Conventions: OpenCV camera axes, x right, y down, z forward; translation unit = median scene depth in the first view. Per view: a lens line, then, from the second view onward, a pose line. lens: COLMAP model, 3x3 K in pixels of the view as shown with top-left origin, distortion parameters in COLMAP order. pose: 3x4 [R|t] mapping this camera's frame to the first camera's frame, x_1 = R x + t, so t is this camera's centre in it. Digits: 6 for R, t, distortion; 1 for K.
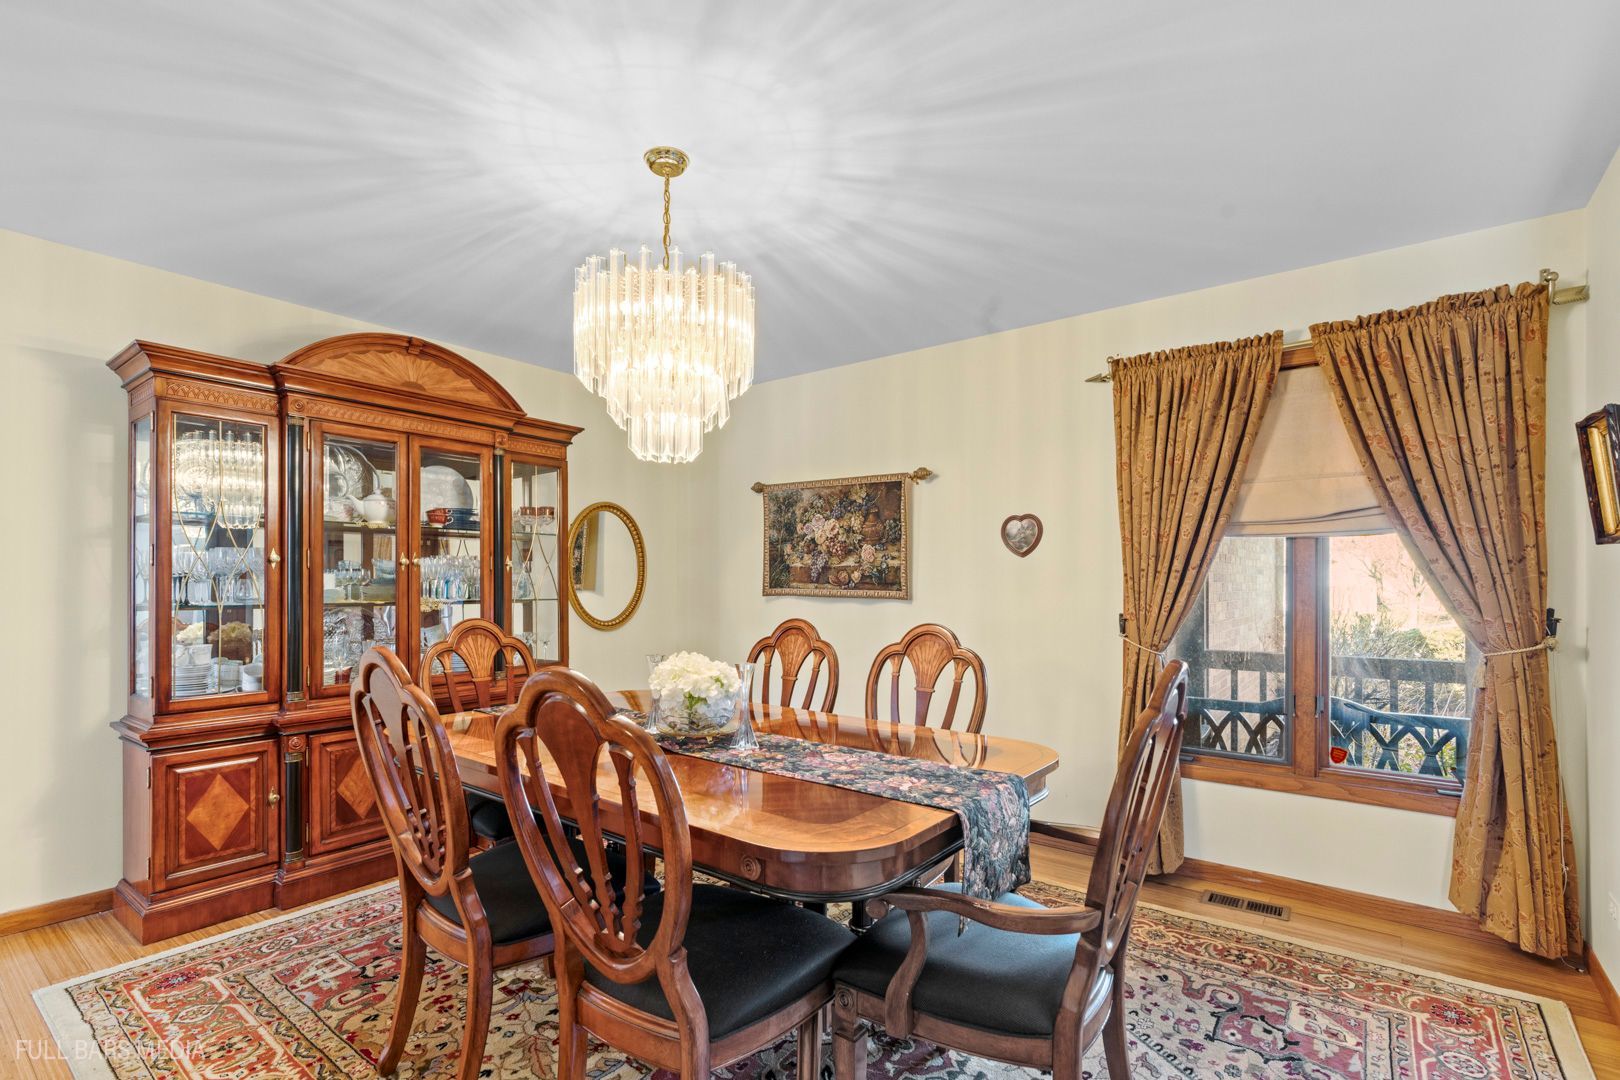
lens RADIAL K [[759.3, 0, 812.0], [0, 759.3, 591.8], [0, 0, 1]] dist [-0.012677, 0.000291]
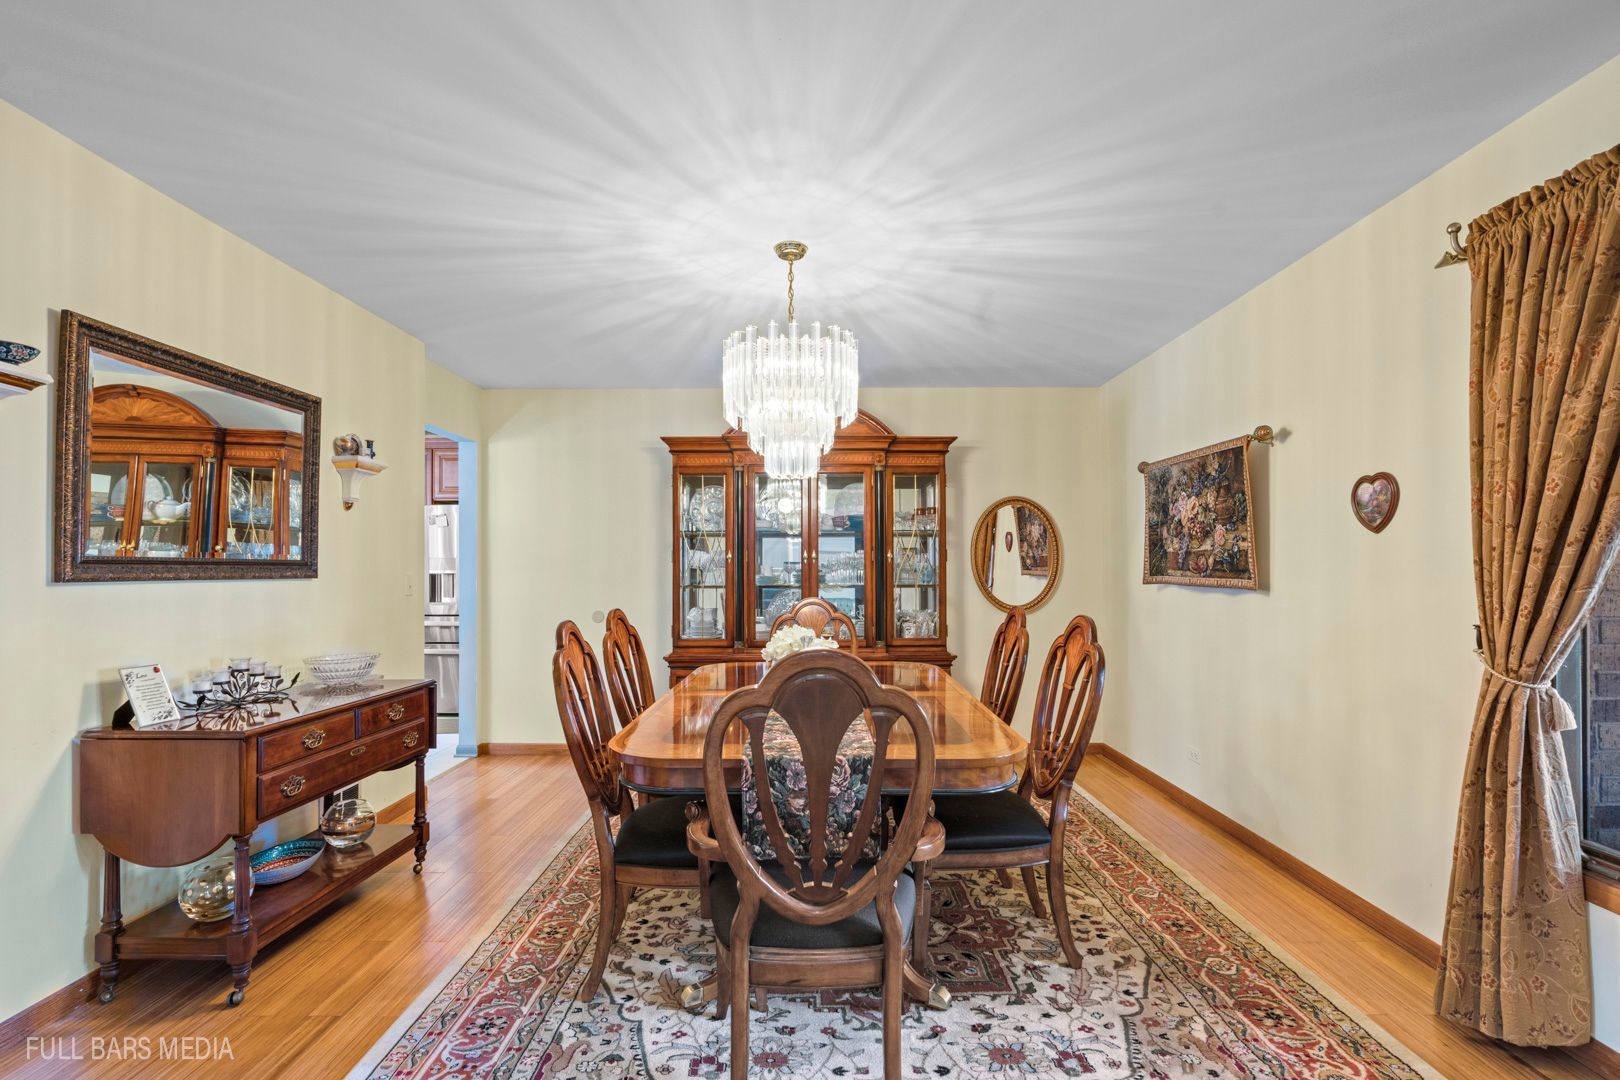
lens RADIAL K [[759.3, 0, 812.0], [0, 759.3, 591.8], [0, 0, 1]] dist [-0.012677, 0.000291]
pose [[0.589476, 0.018924, -0.807564, 0.604742], [-0.003684, 0.999778, 0.020739, -0.003671], [0.807777, -0.009250, 0.589415, 0.168883]]
